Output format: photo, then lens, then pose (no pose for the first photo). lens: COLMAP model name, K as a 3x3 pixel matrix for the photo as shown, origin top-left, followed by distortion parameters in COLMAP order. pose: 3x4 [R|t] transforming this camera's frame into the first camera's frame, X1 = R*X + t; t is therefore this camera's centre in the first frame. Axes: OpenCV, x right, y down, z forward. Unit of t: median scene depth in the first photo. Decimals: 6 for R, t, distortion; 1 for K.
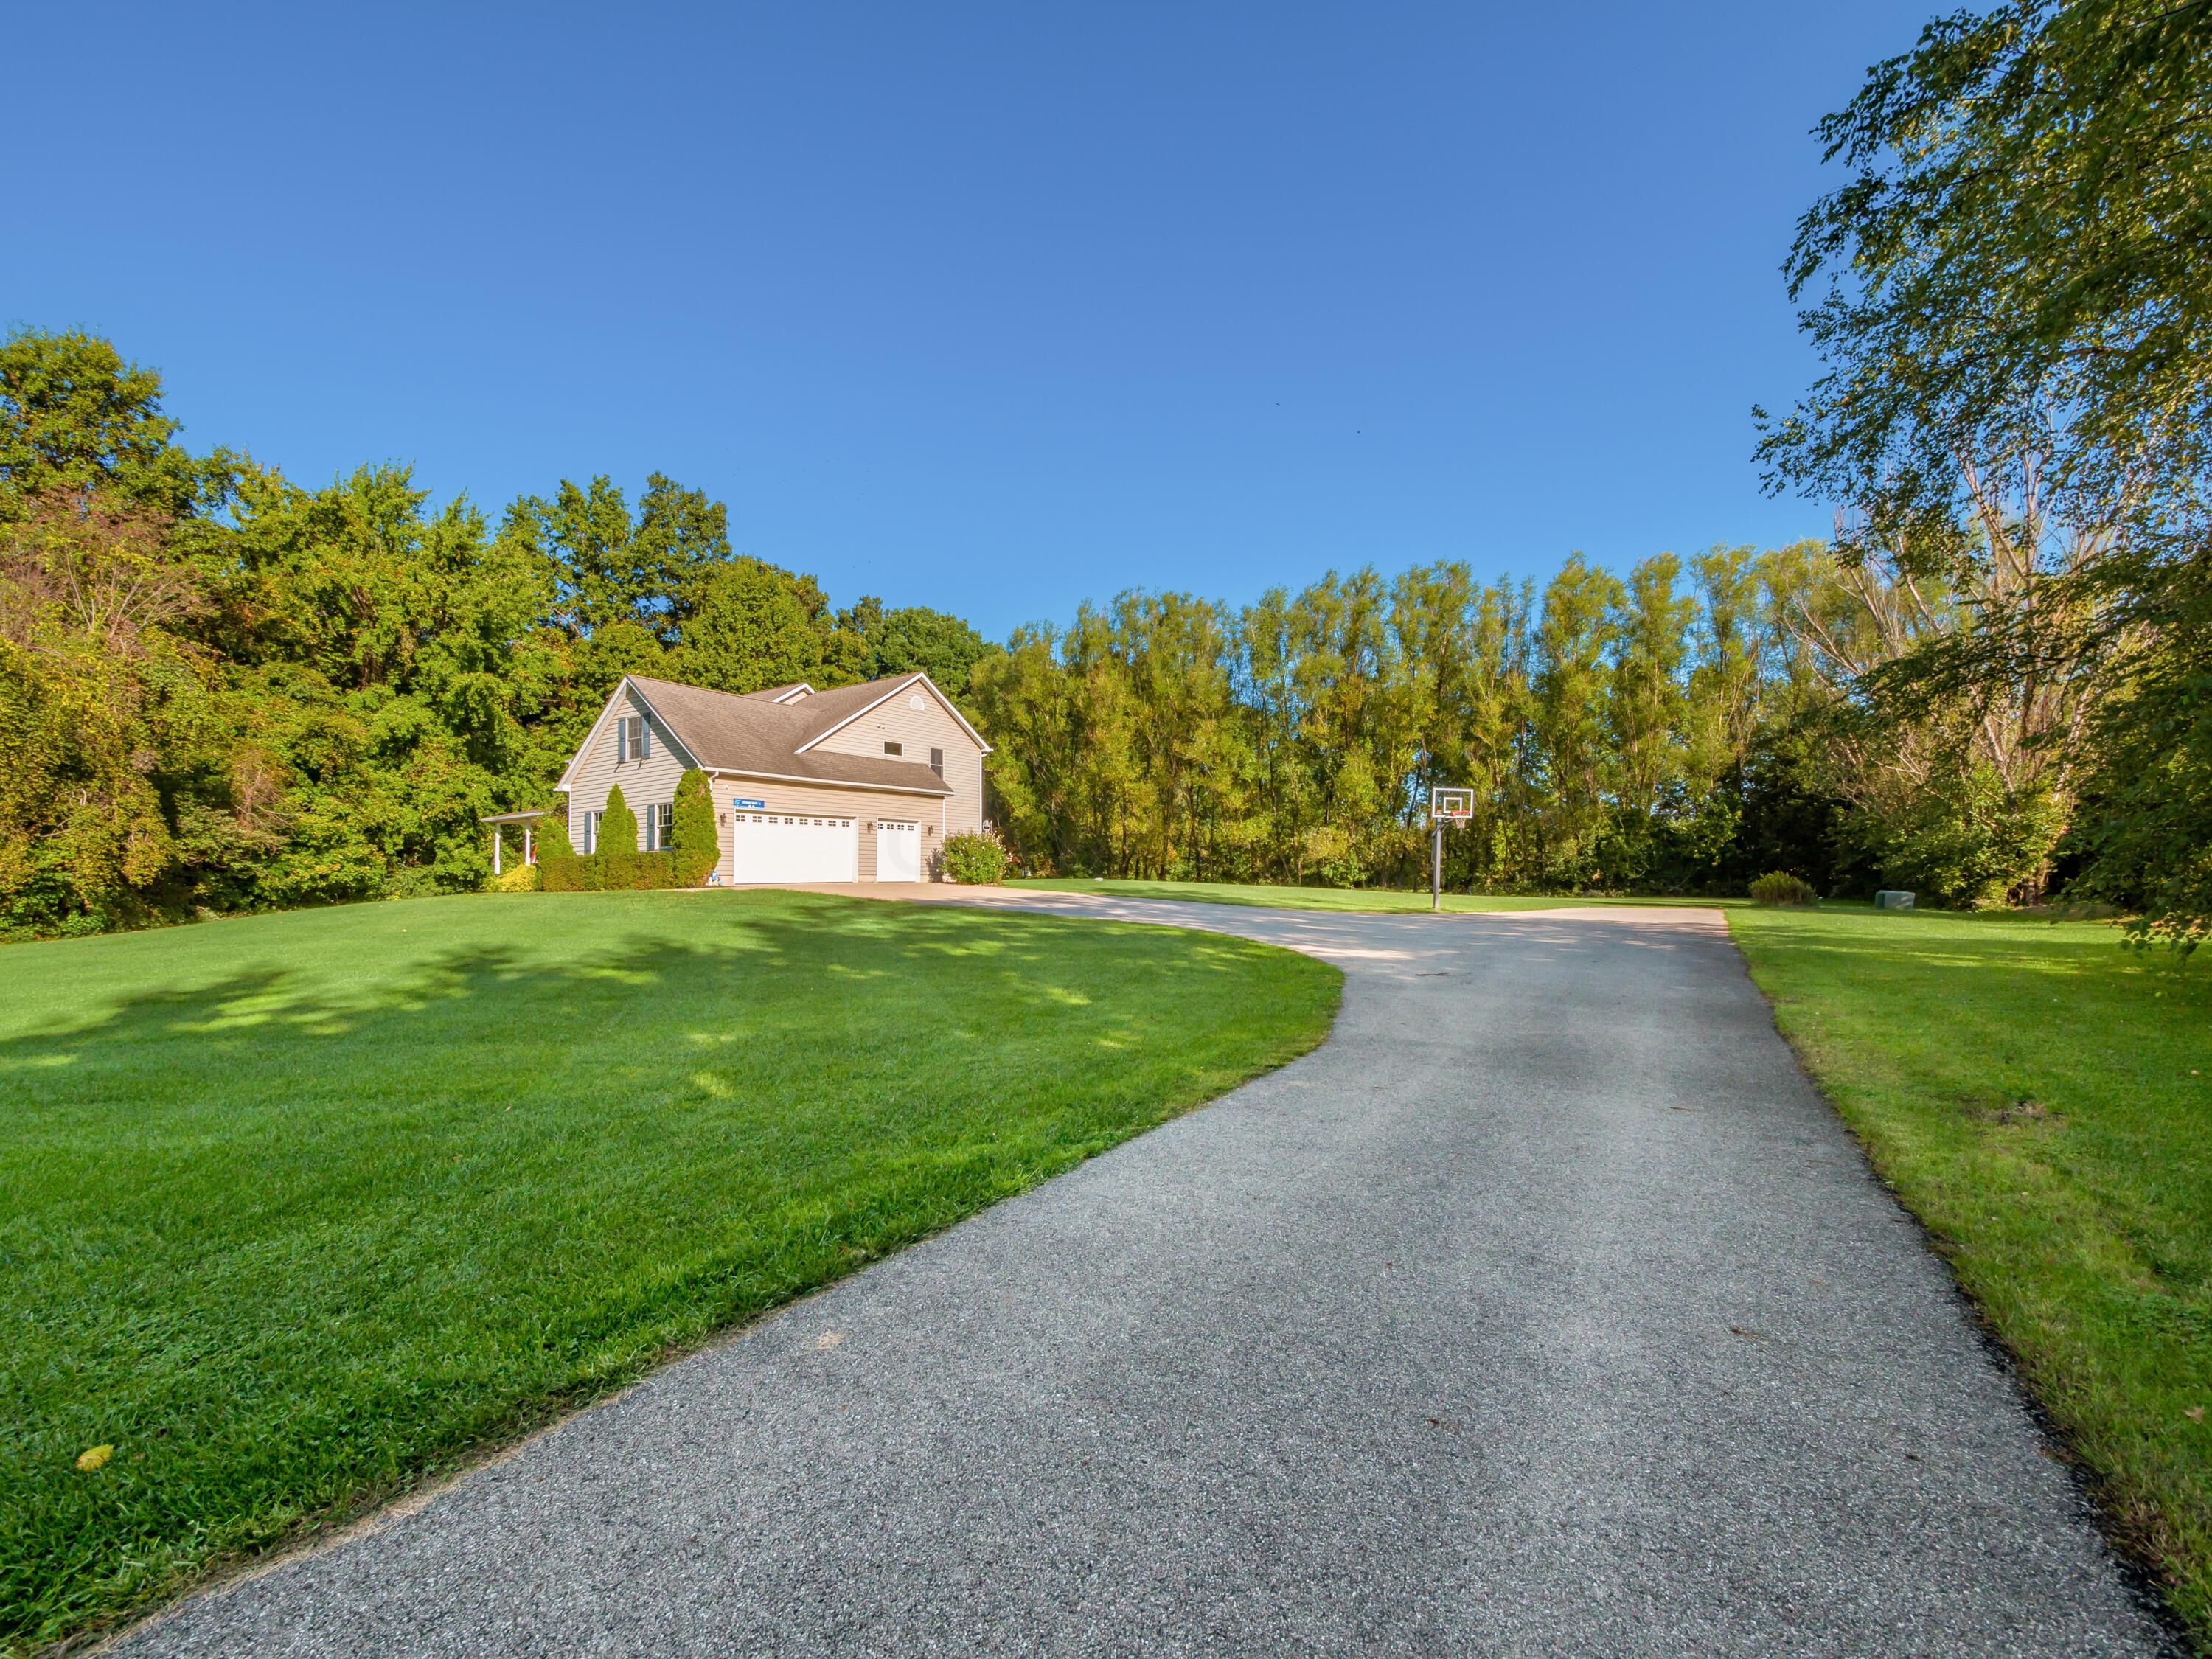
lens RADIAL K [[933.6, 0, 1089.7], [0, 933.6, 813.2], [0, 0, 1]] dist [0.000140, 0.000415]
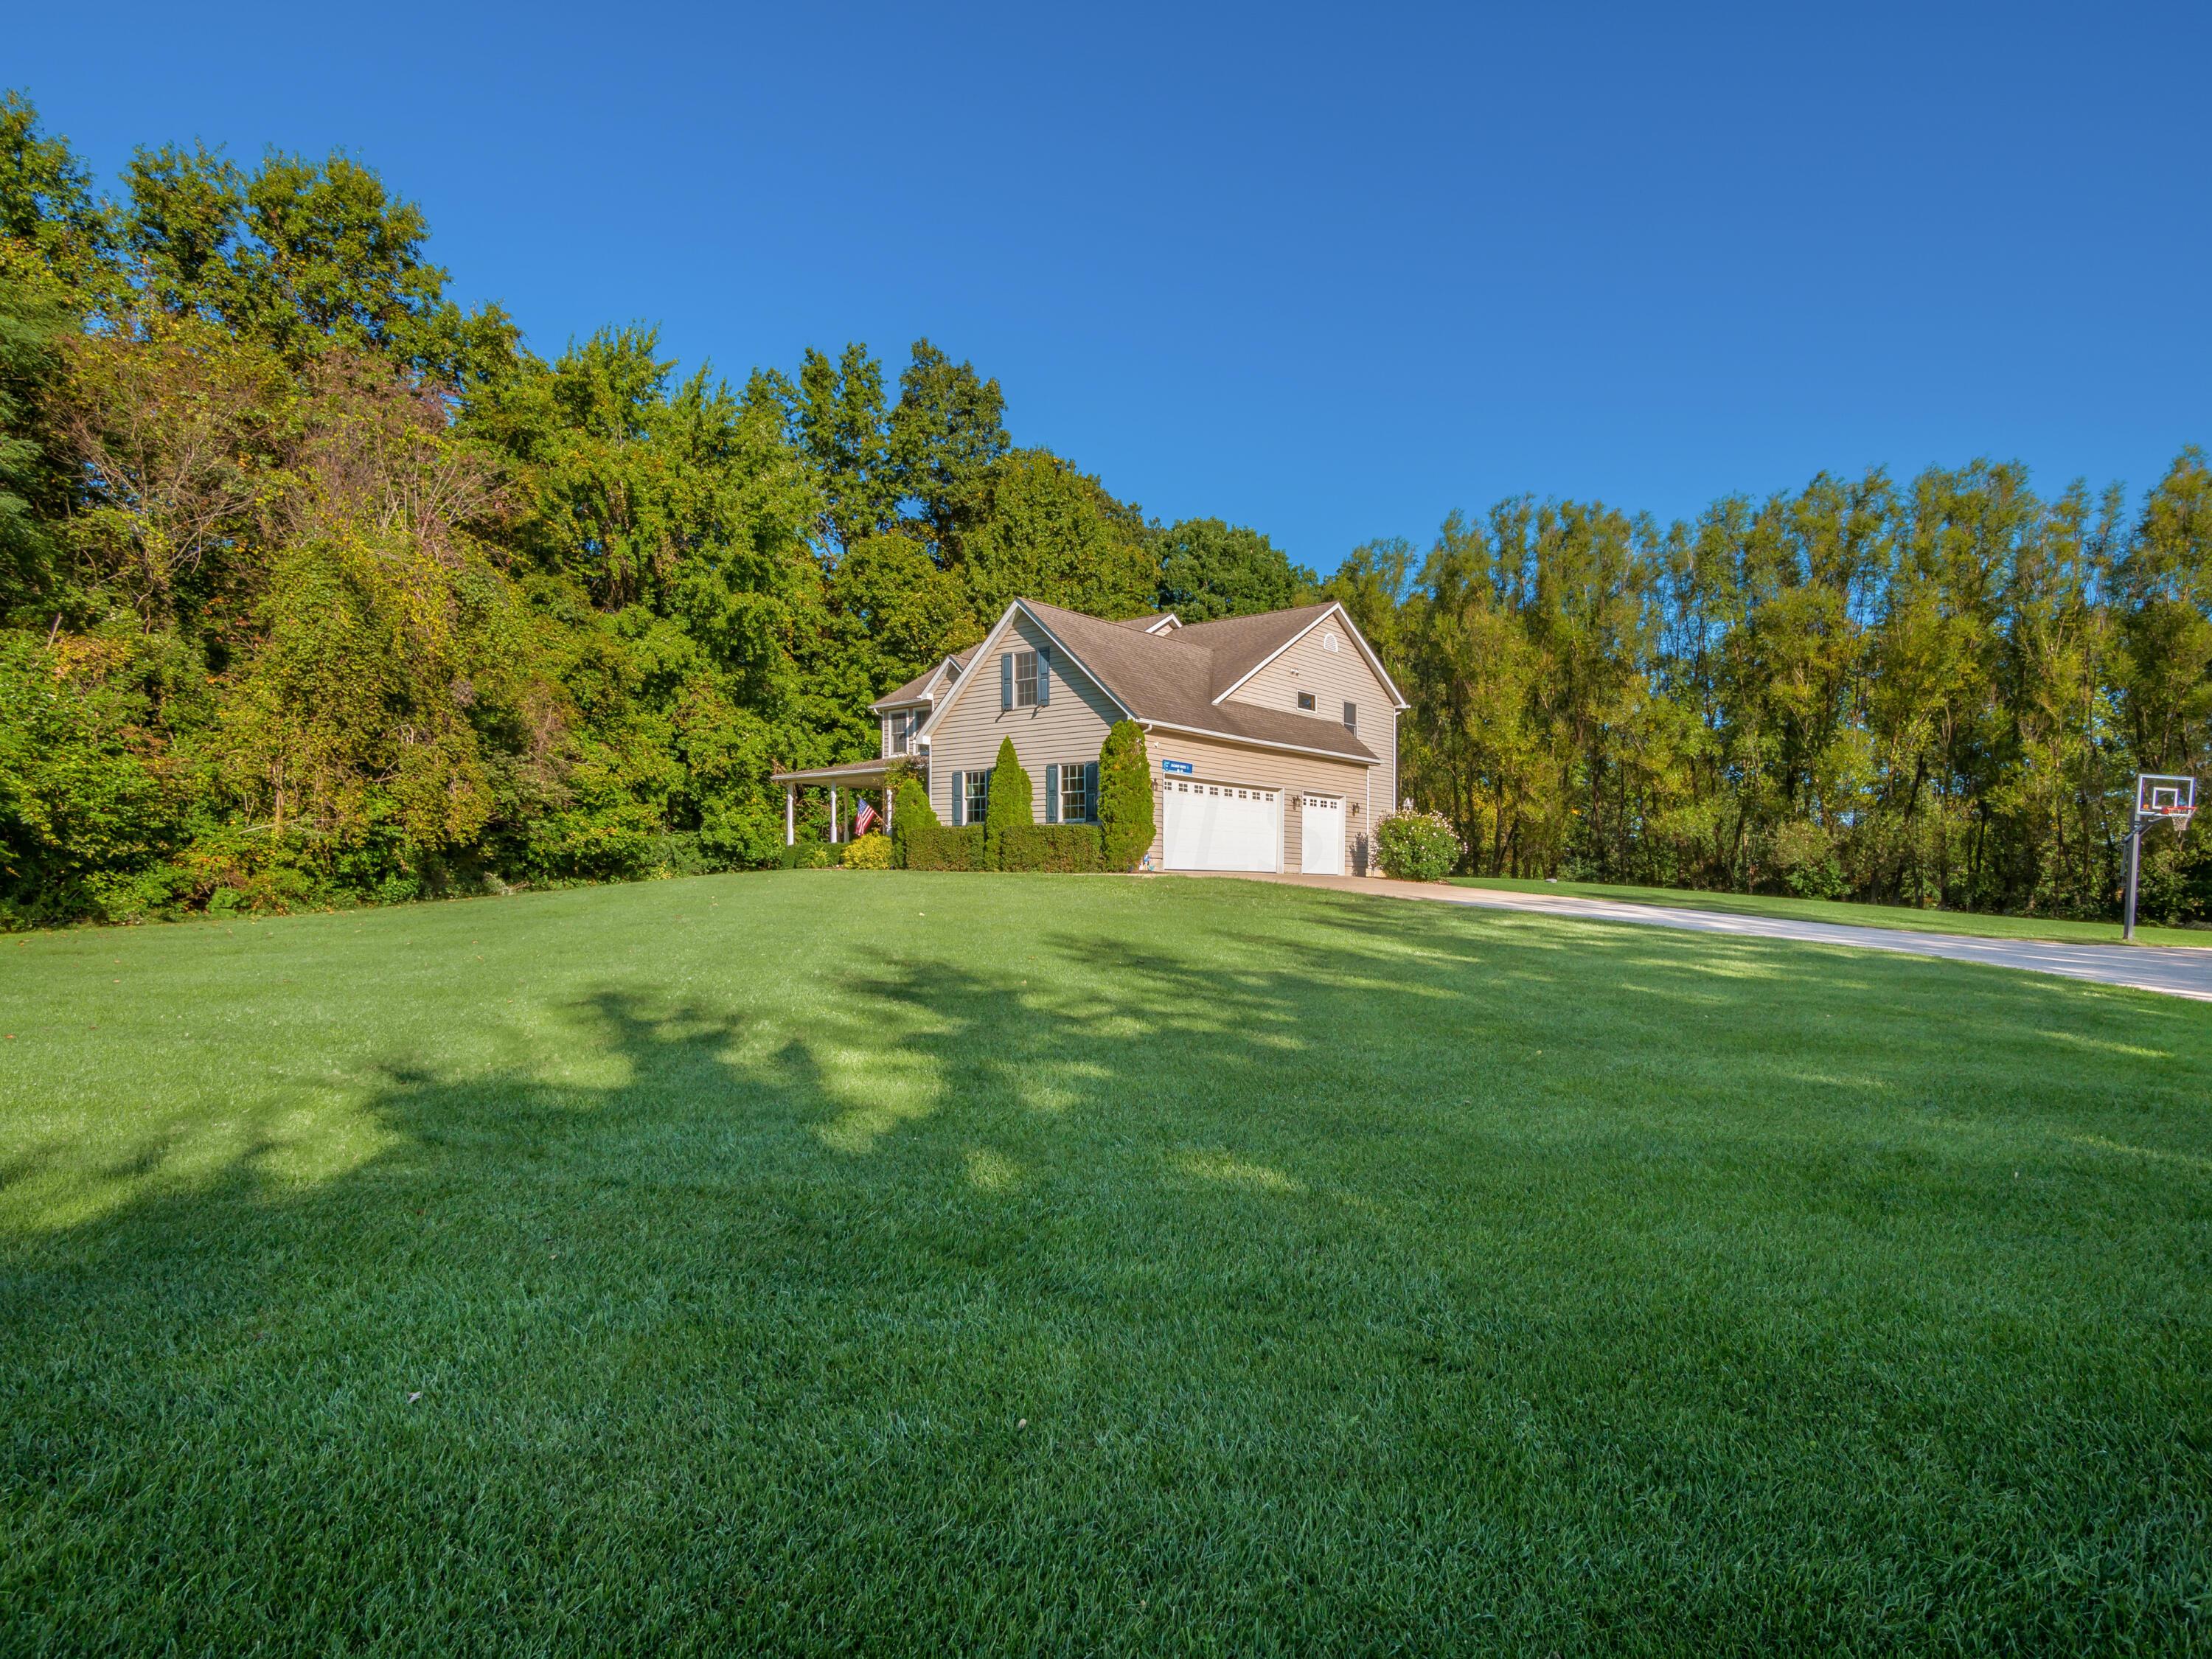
lens RADIAL K [[1203.4, 0, 1223.6], [0, 1203.4, 844.2], [0, 0, 1]] dist [0.004315, -0.000565]
pose [[0.995685, 0.035236, -0.085852, -0.166987], [-0.031431, 0.998480, 0.045267, 0.005125], [0.087317, -0.042373, 0.995279, 0.001970]]
